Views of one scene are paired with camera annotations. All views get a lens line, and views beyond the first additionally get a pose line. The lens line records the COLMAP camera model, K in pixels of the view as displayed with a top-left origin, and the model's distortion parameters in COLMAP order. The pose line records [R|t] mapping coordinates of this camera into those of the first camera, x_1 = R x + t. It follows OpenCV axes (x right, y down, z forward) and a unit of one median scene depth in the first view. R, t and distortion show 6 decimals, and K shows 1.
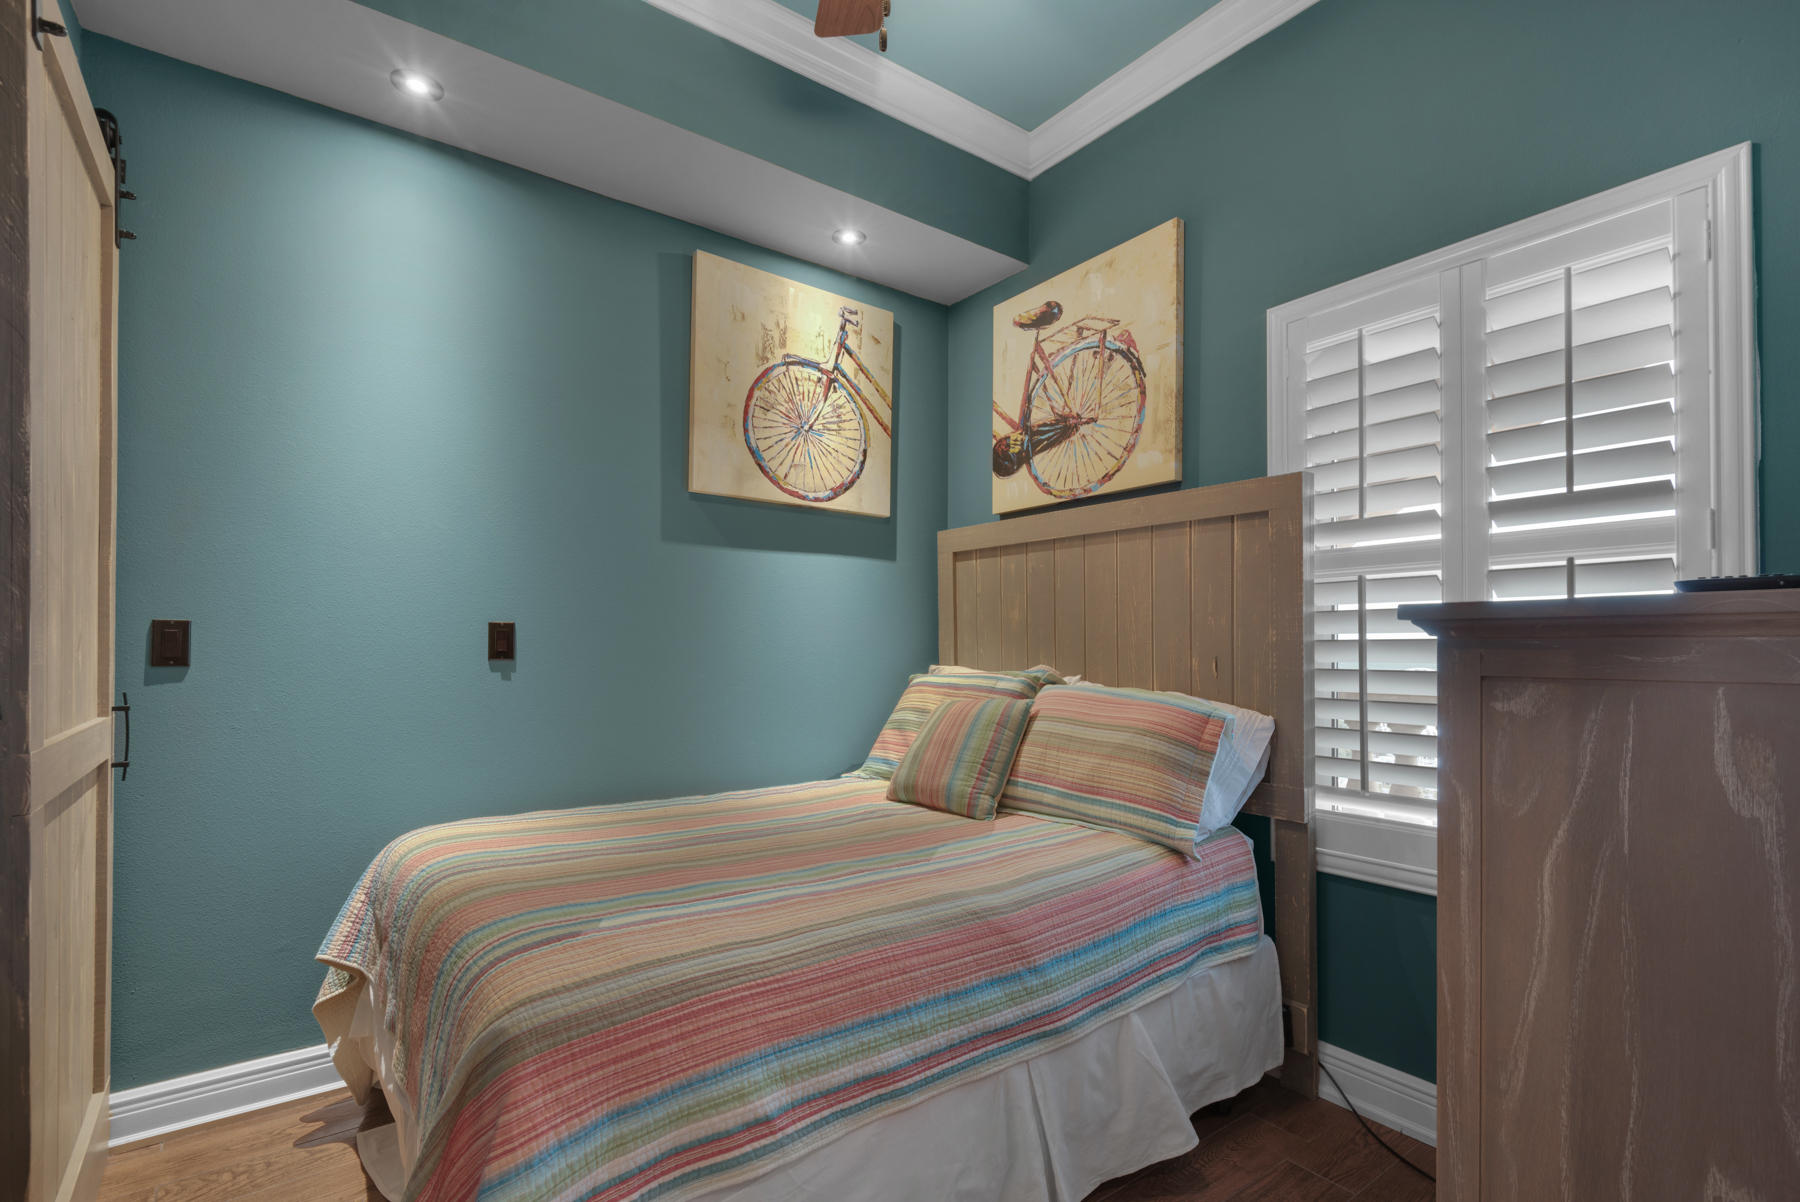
lens RADIAL K [[812.7, 0, 905.8], [0, 812.7, 637.6], [0, 0, 1]] dist [-0.002518, -0.000500]
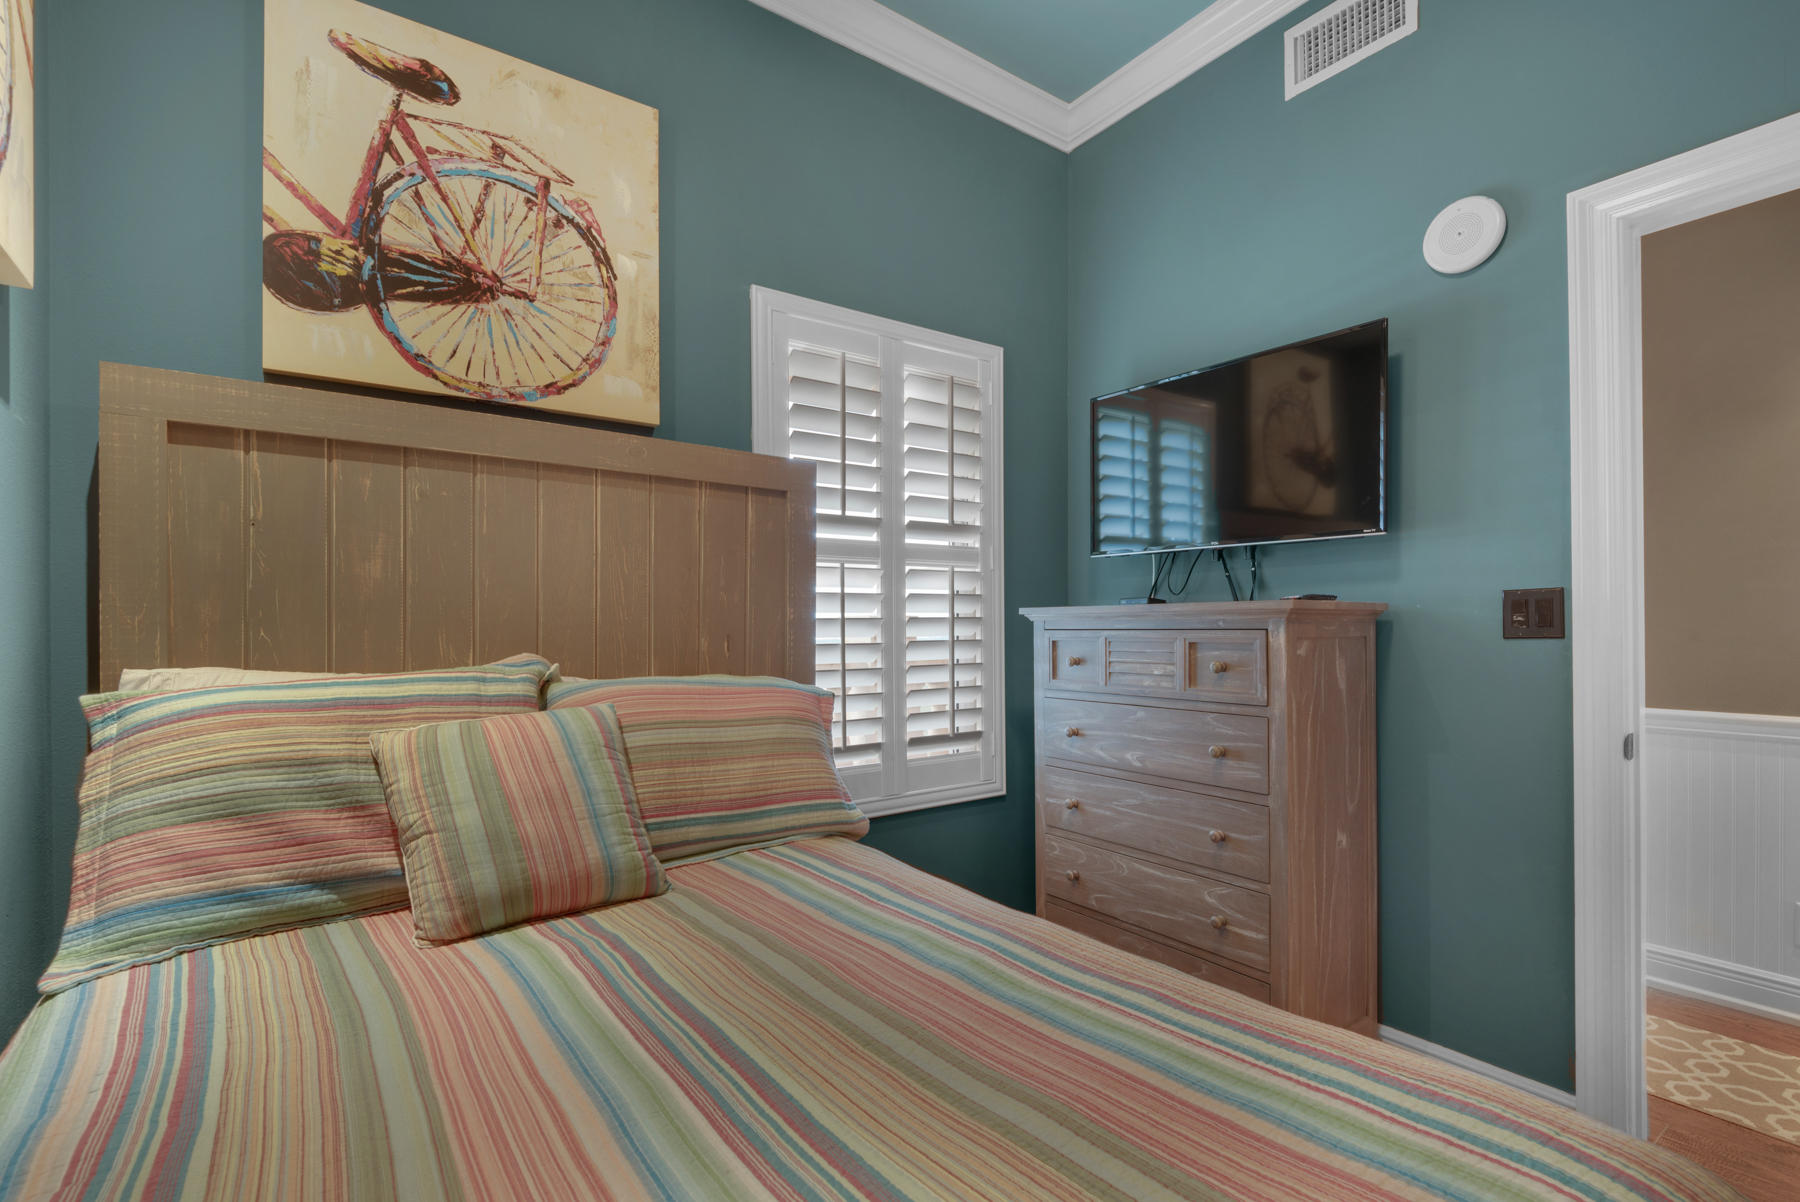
lens RADIAL K [[838.9, 0, 907.9], [0, 838.9, 626.3], [0, 0, 1]] dist [0.002011, -0.017296]
pose [[-0.015652, -0.003746, 0.999870, -0.486736], [-0.008861, 0.999954, 0.003607, 0.006506], [-0.999838, -0.008803, -0.015685, 0.686191]]
